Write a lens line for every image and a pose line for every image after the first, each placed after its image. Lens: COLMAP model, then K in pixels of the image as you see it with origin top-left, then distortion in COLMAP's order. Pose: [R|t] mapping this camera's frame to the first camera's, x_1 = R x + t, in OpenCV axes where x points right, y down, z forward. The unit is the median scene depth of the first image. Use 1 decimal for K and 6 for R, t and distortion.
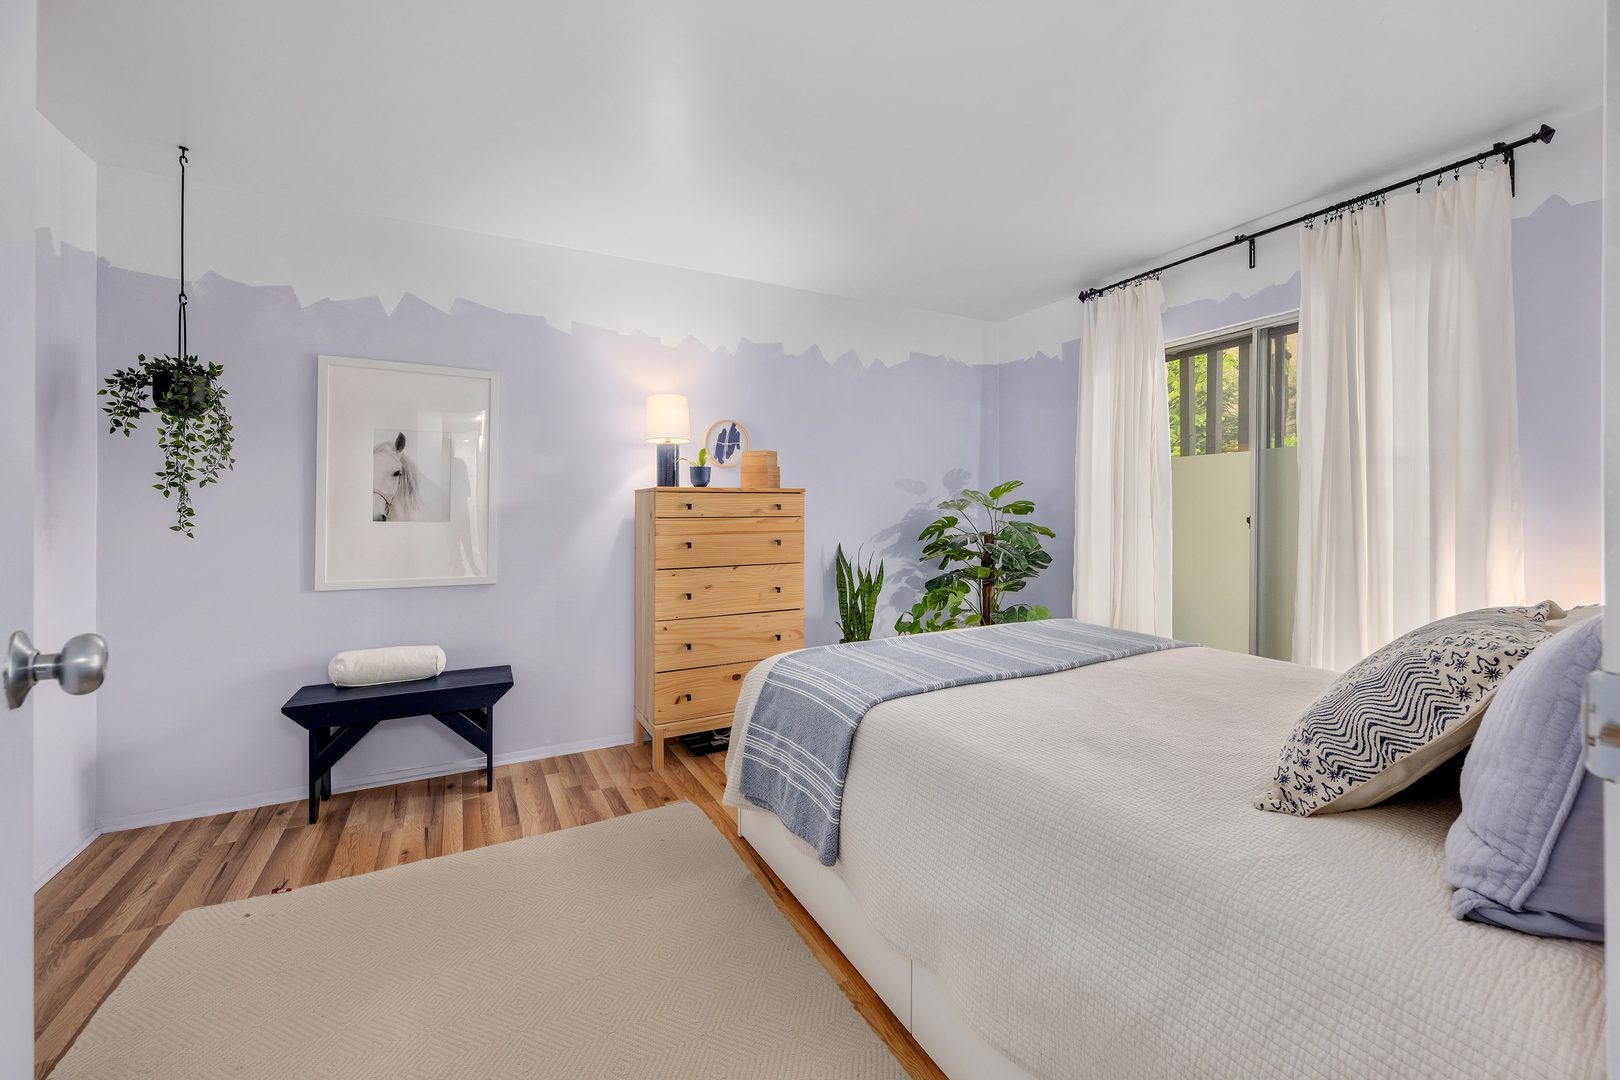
lens RADIAL K [[630.3, 0, 813.2], [0, 630.3, 507.4], [0, 0, 1]] dist [-0.008496, 0.000080]
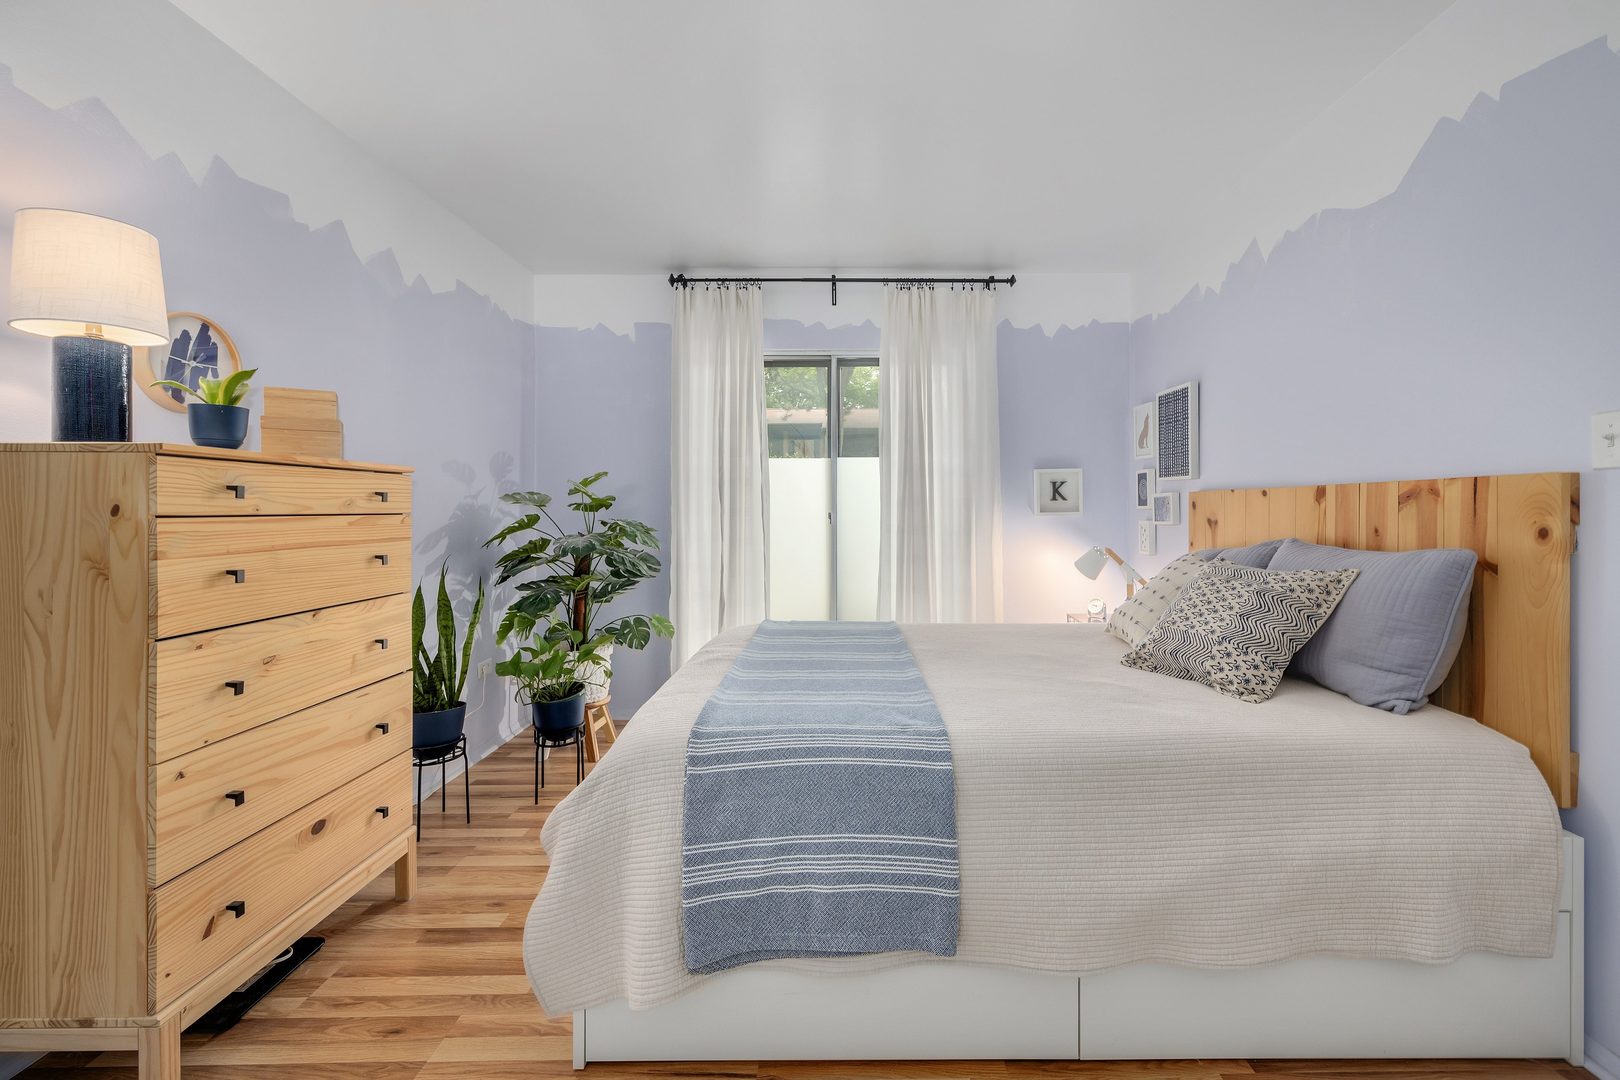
lens RADIAL K [[677.4, 0, 806.4], [0, 677.4, 507.8], [0, 0, 1]] dist [-0.001328, -0.000144]
pose [[0.481265, 0.007787, 0.876541, -0.414055], [-0.009679, 0.999947, -0.003570, 0.008102], [-0.876522, -0.006766, 0.481314, 0.386904]]
